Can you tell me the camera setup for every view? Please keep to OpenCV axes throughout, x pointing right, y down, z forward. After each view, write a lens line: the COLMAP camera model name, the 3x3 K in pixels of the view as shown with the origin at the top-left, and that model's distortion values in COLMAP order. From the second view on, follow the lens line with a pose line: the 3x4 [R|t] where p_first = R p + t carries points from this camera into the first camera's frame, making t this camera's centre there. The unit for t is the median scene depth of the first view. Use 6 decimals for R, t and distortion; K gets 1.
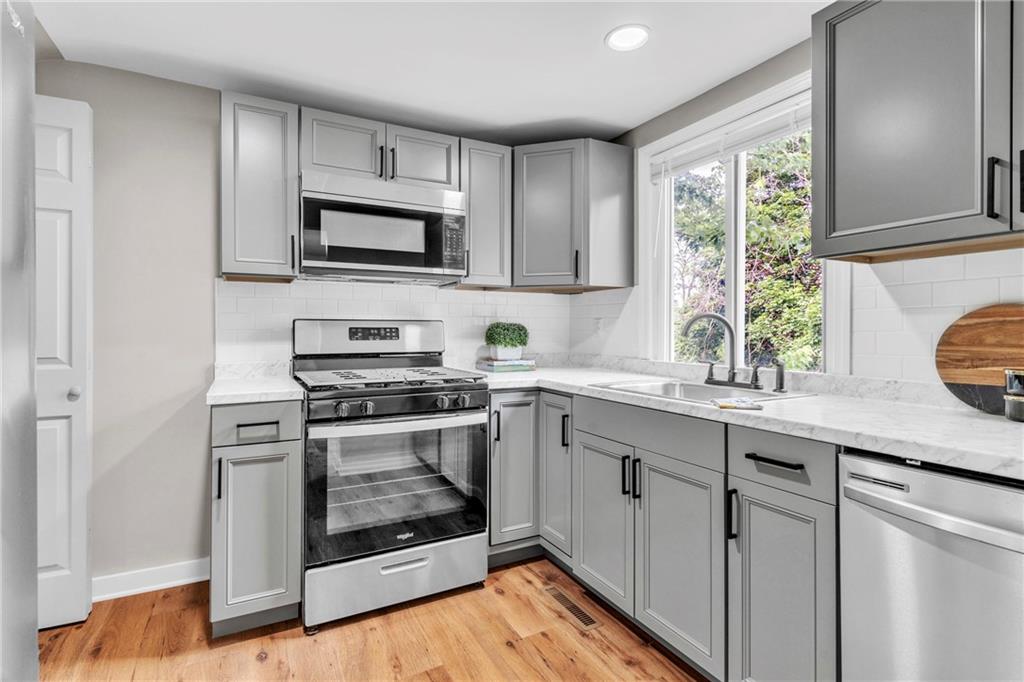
lens RADIAL K [[490.1, 0, 514.5], [0, 490.1, 331.4], [0, 0, 1]] dist [-0.003968, 0.000208]
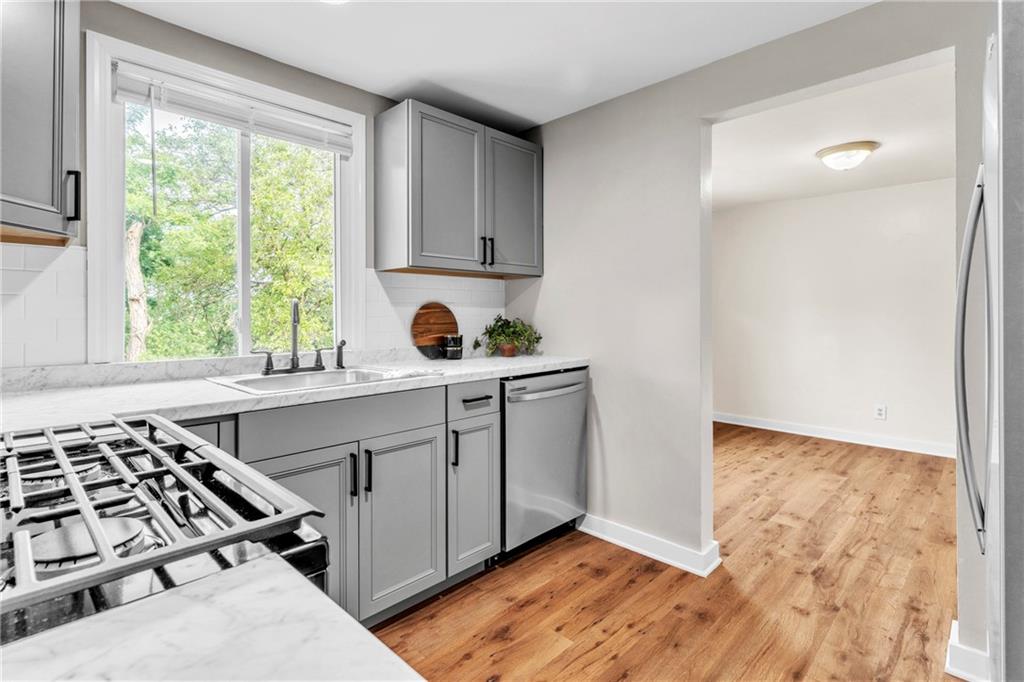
lens RADIAL K [[490.1, 0, 494.4], [0, 490.1, 312.4], [0, 0, 1]] dist [-0.003968, 0.000208]
pose [[-0.290713, 0.007892, 0.956778, -0.662589], [0.007463, 0.999954, -0.005980, -0.002967], [-0.956781, 0.005402, -0.290759, 0.924881]]
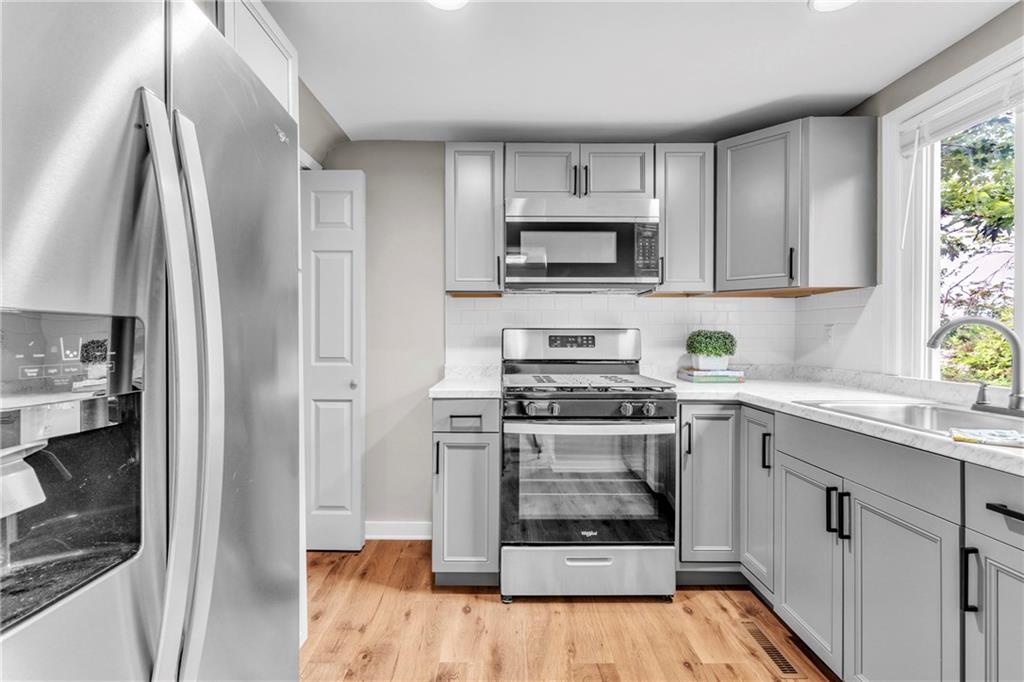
lens RADIAL K [[490.1, 0, 514.7], [0, 490.1, 339.3], [0, 0, 1]] dist [-0.003968, 0.000208]
pose [[0.886130, 0.004717, -0.463414, 0.117819], [-0.003595, 0.999988, 0.003305, -0.003630], [0.463424, -0.001262, 0.886136, -0.008899]]
